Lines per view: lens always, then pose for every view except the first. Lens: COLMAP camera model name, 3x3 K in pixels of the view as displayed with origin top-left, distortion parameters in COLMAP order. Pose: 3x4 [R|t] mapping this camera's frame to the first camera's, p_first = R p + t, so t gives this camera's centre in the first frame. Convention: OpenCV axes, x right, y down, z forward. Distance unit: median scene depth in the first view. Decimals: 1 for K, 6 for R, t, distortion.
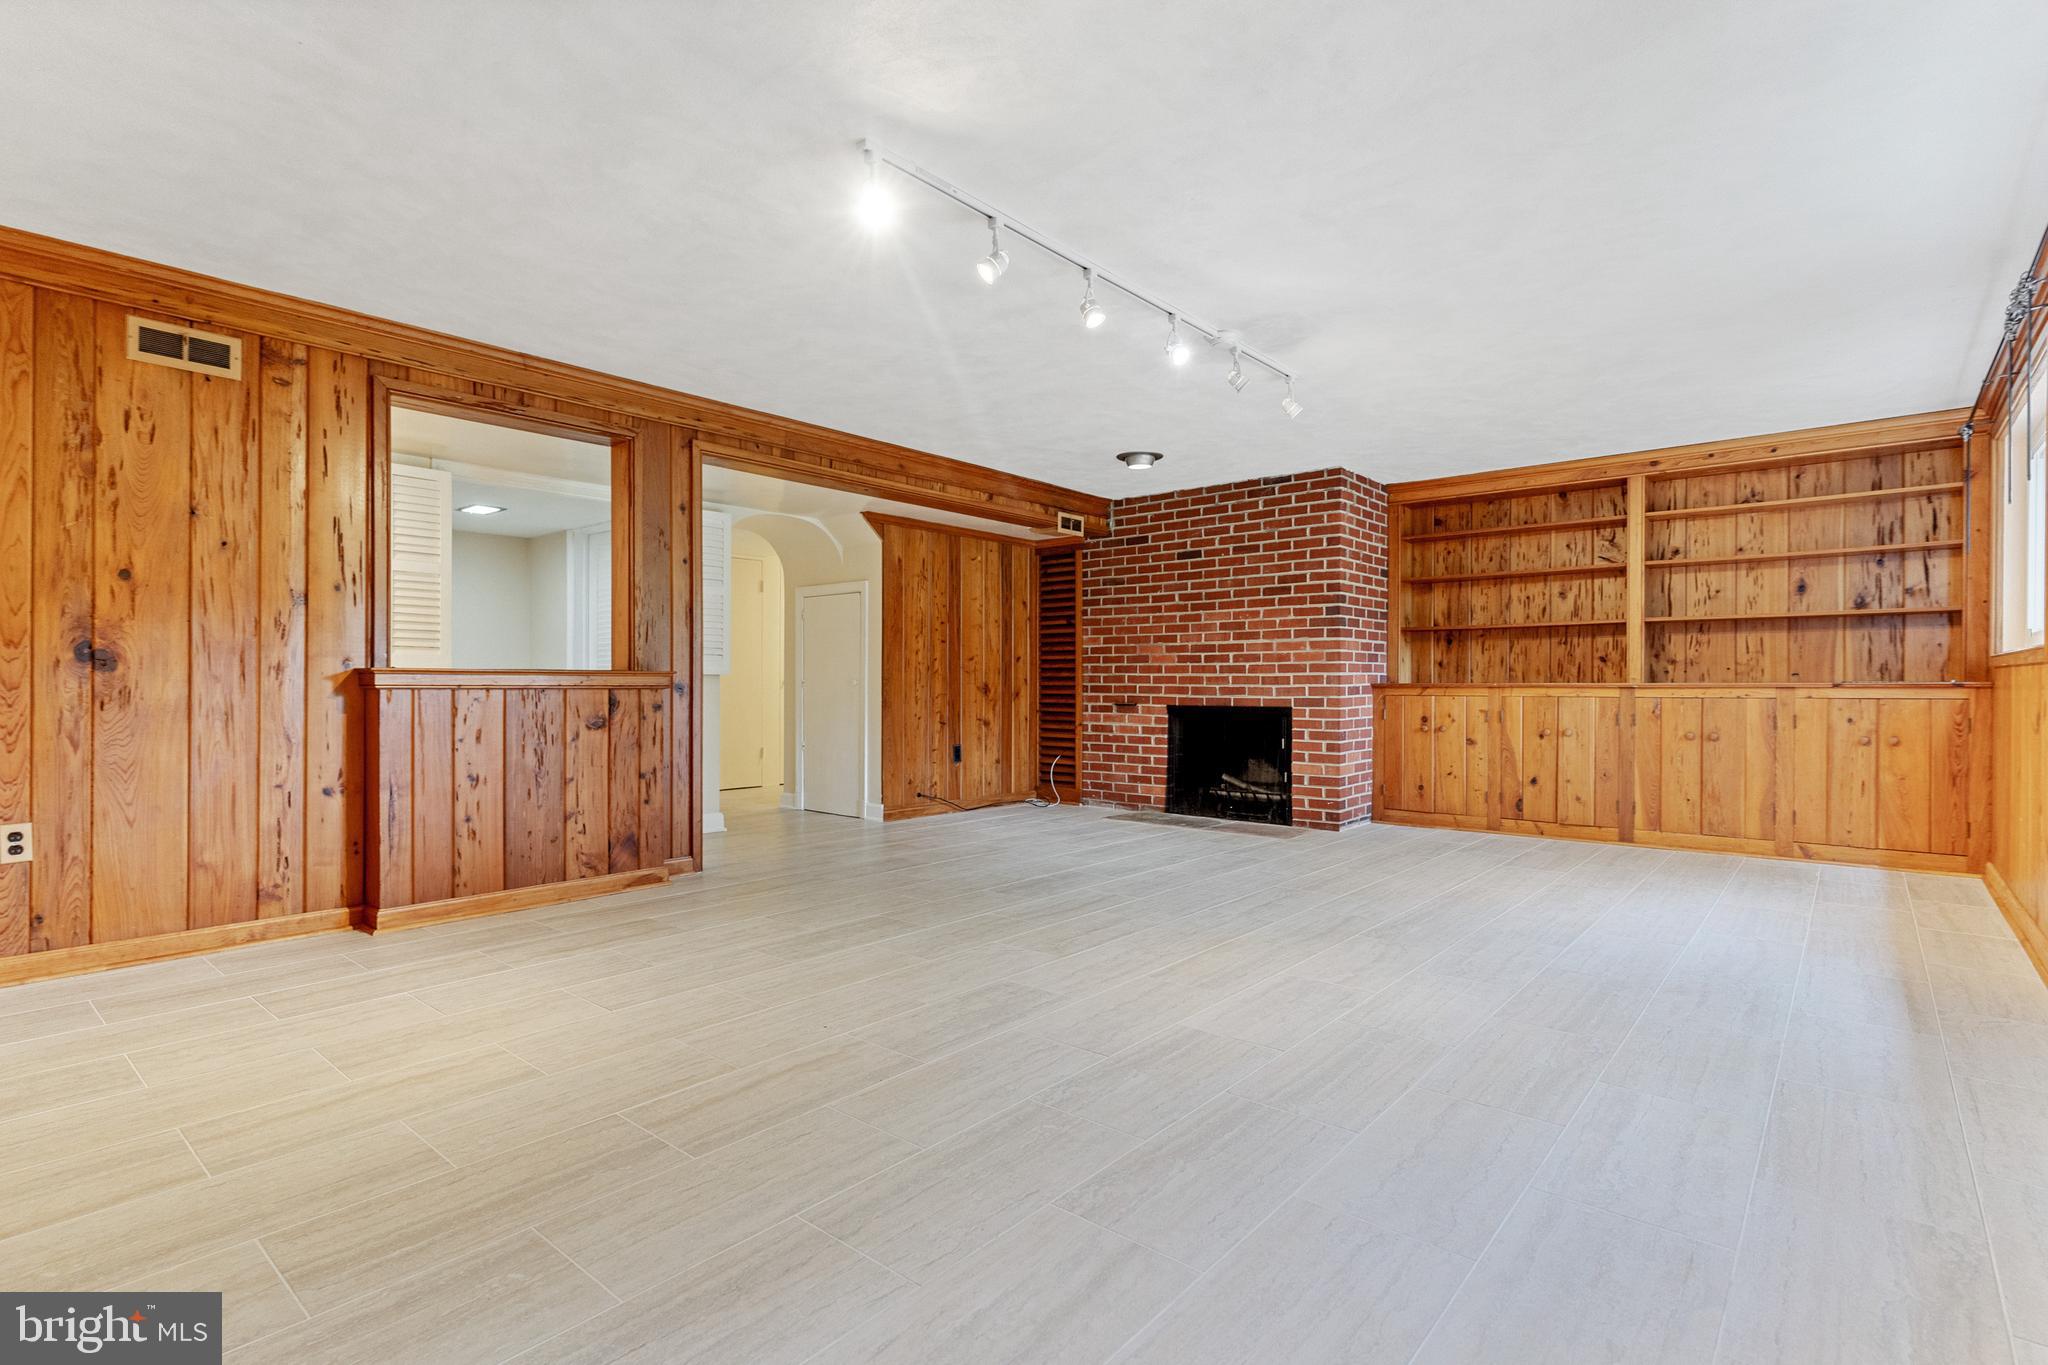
lens RADIAL K [[1014.7, 0, 1007.9], [0, 1014.7, 683.8], [0, 0, 1]] dist [0.005828, -0.000487]
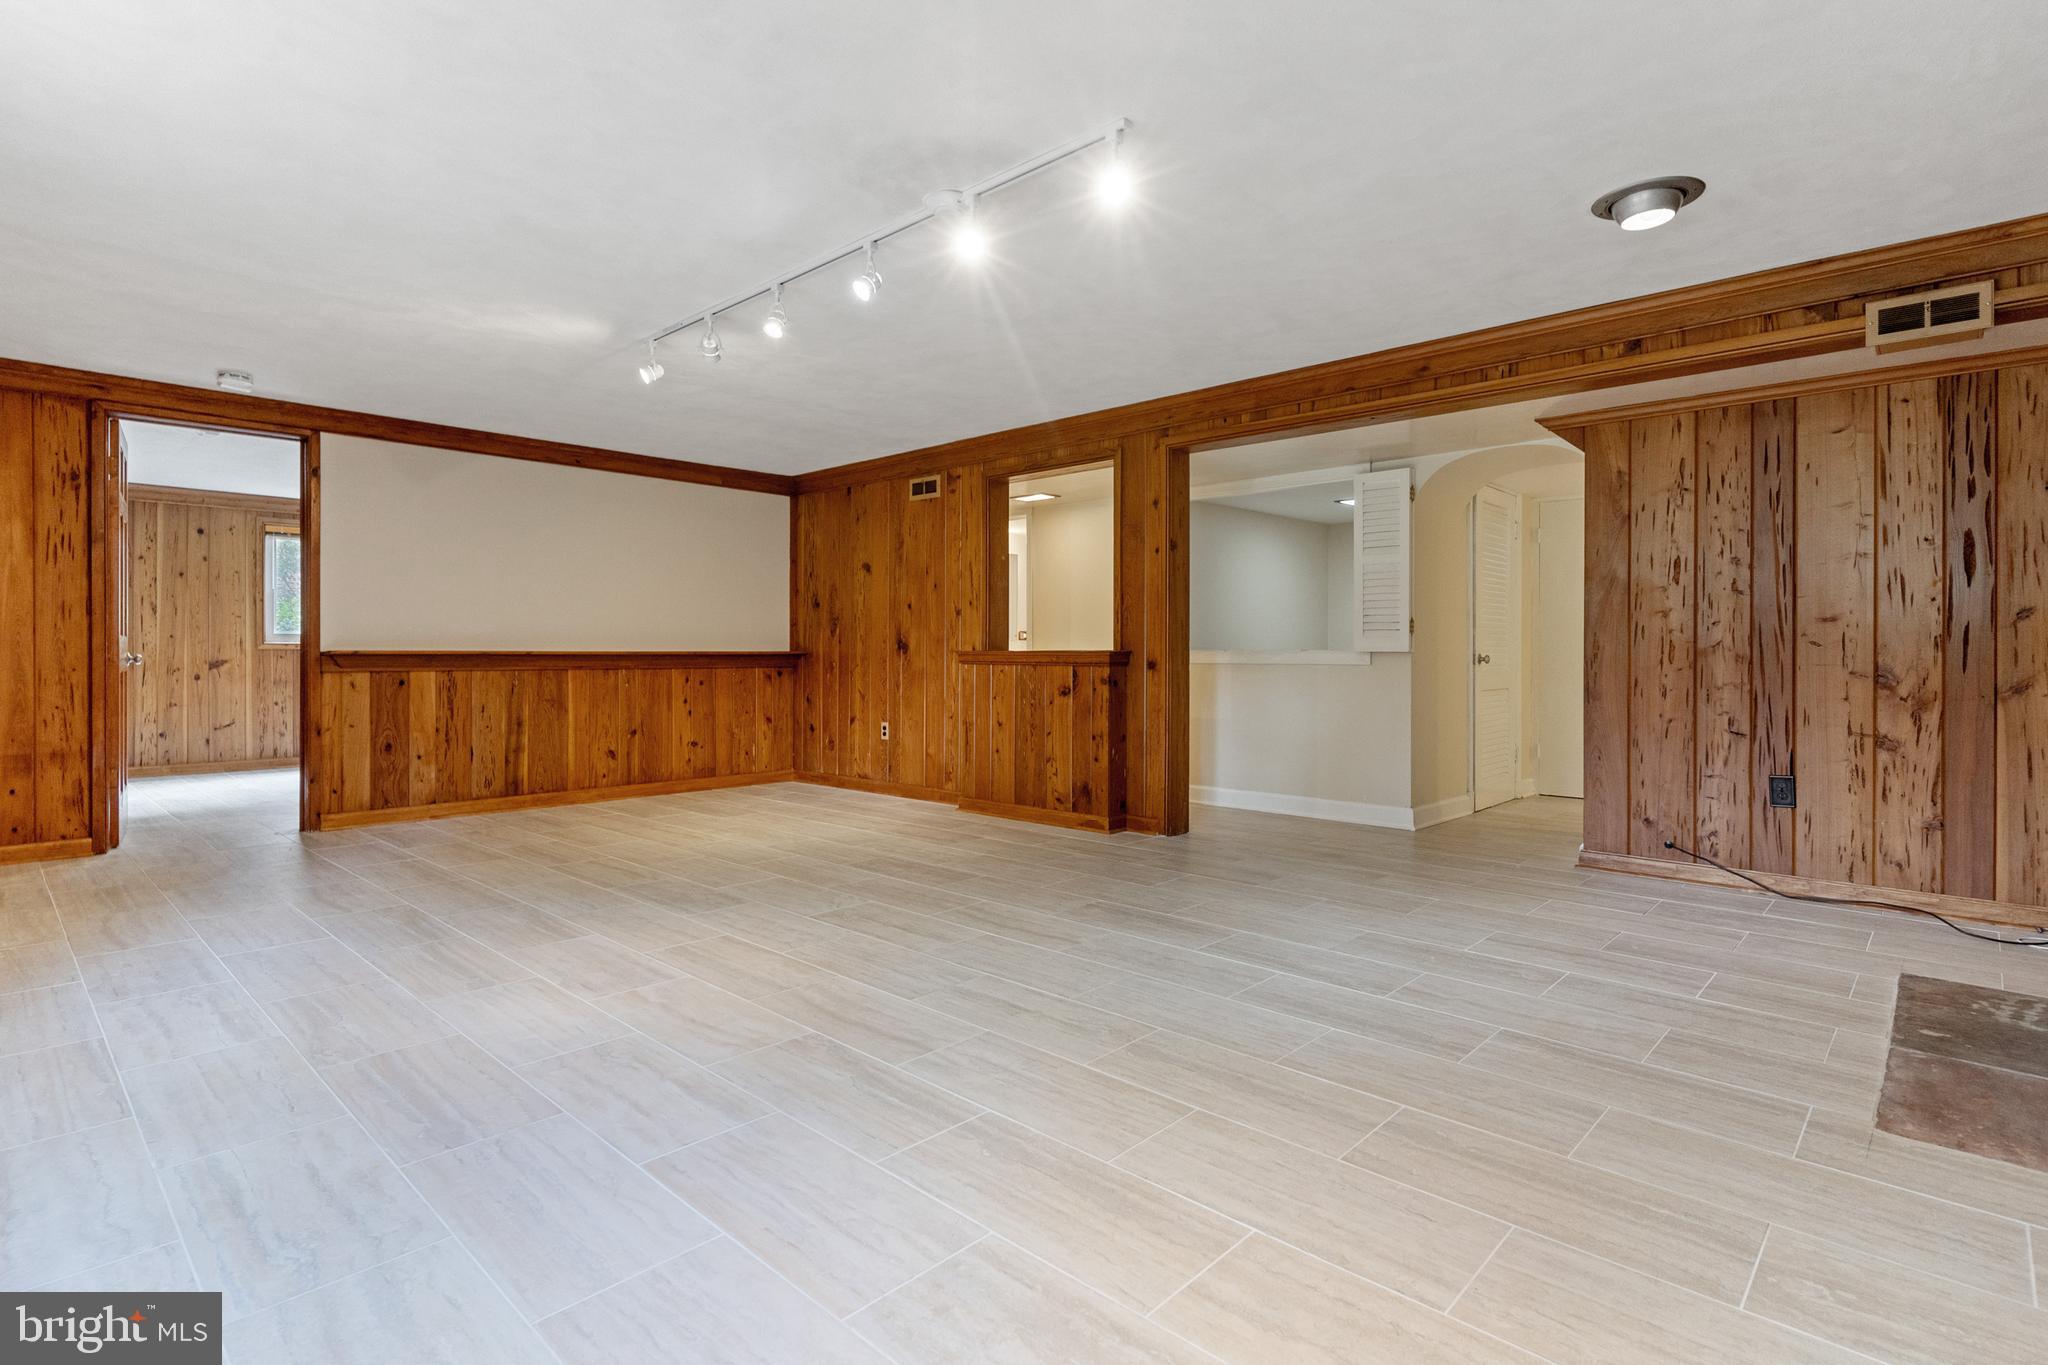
lens RADIAL K [[1015.1, 0, 1022.6], [0, 1015.1, 666.3], [0, 0, 1]] dist [-0.028161, 0.001332]
pose [[-0.052981, 0.005784, -0.998579, 0.903611], [-0.003742, 0.999975, 0.005990, -0.001190], [0.998588, 0.004054, -0.052958, 1.047680]]
